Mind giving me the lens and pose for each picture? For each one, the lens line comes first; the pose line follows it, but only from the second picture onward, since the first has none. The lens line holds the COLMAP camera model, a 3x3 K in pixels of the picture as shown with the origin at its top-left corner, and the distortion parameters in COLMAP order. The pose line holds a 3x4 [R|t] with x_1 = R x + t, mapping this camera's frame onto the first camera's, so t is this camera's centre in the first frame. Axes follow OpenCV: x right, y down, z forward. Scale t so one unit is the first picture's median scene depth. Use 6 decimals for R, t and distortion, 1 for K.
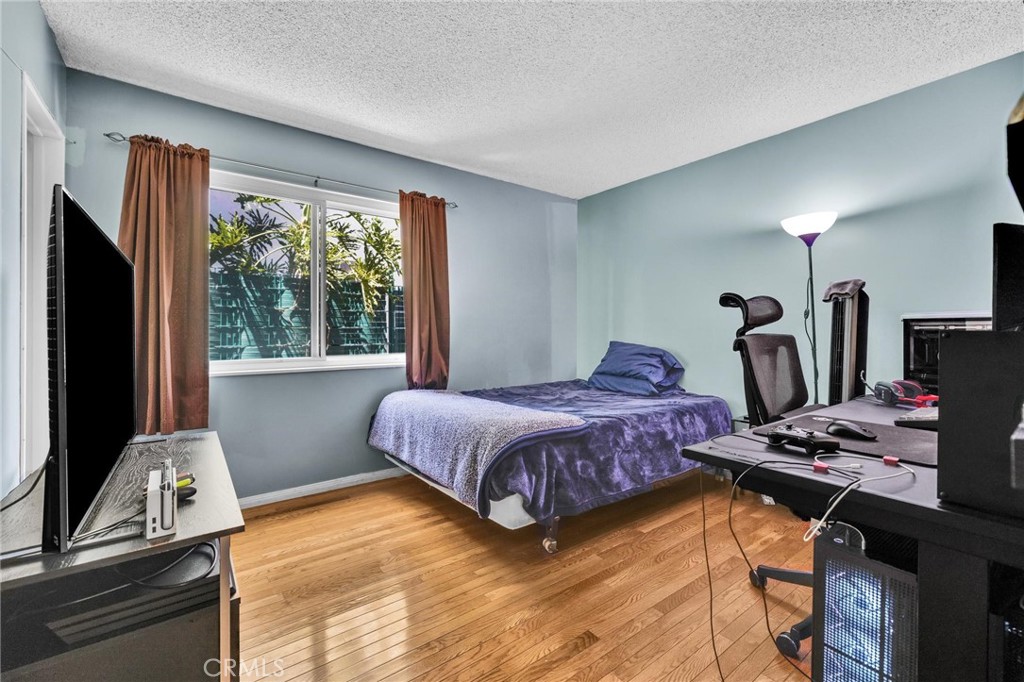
lens RADIAL K [[428.3, 0, 515.1], [0, 428.3, 334.4], [0, 0, 1]] dist [-0.017763, -0.000030]
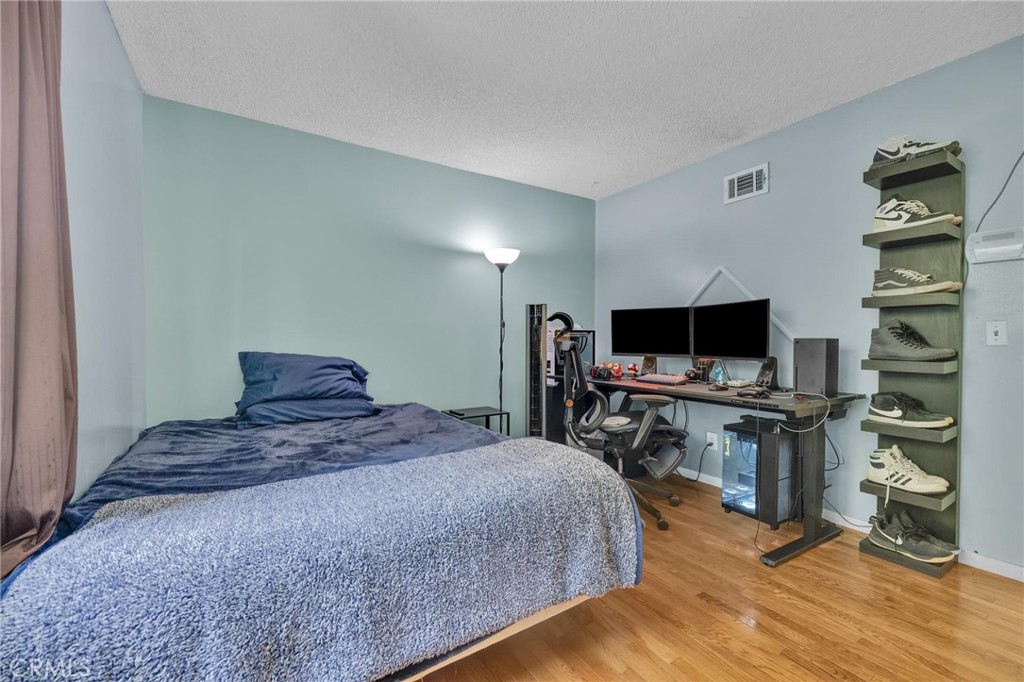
lens RADIAL K [[428.3, 0, 515.1], [0, 428.3, 334.4], [0, 0, 1]] dist [-0.017763, -0.000030]
pose [[0.075459, 0.008228, 0.997115, -0.657394], [0.003804, 0.999956, -0.008539, -0.005124], [-0.997142, 0.004438, 0.075424, 0.898196]]
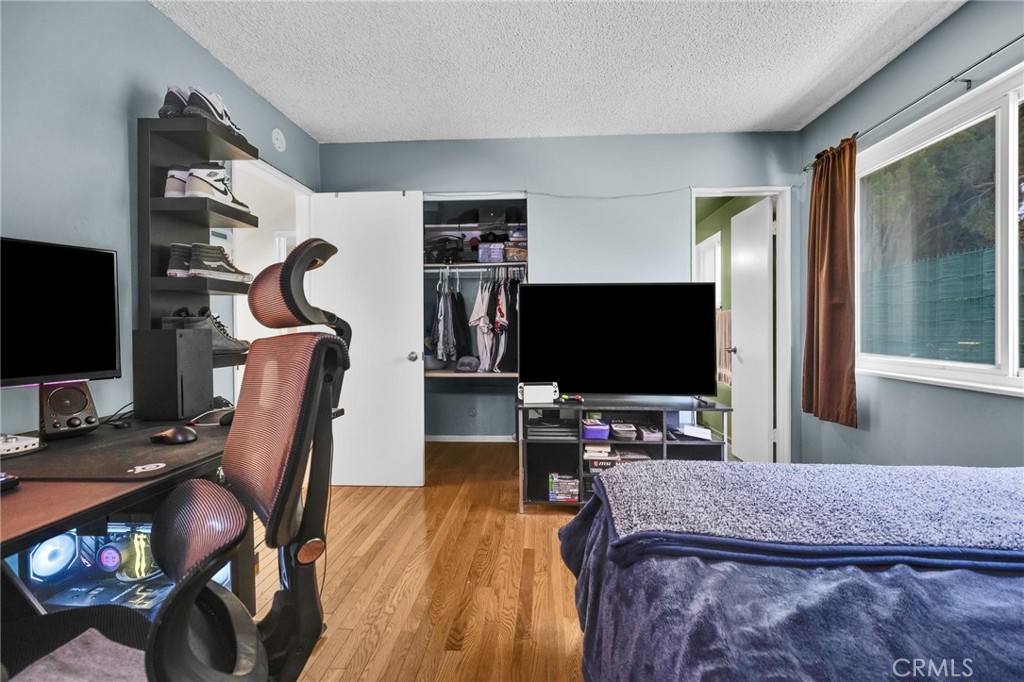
lens RADIAL K [[428.3, 0, 515.1], [0, 428.3, 334.4], [0, 0, 1]] dist [-0.017763, -0.000030]
pose [[-0.655637, 0.010566, -0.755002, 0.501838], [0.000630, 0.999909, 0.013446, -0.000954], [0.755076, 0.008340, -0.655585, 1.082004]]
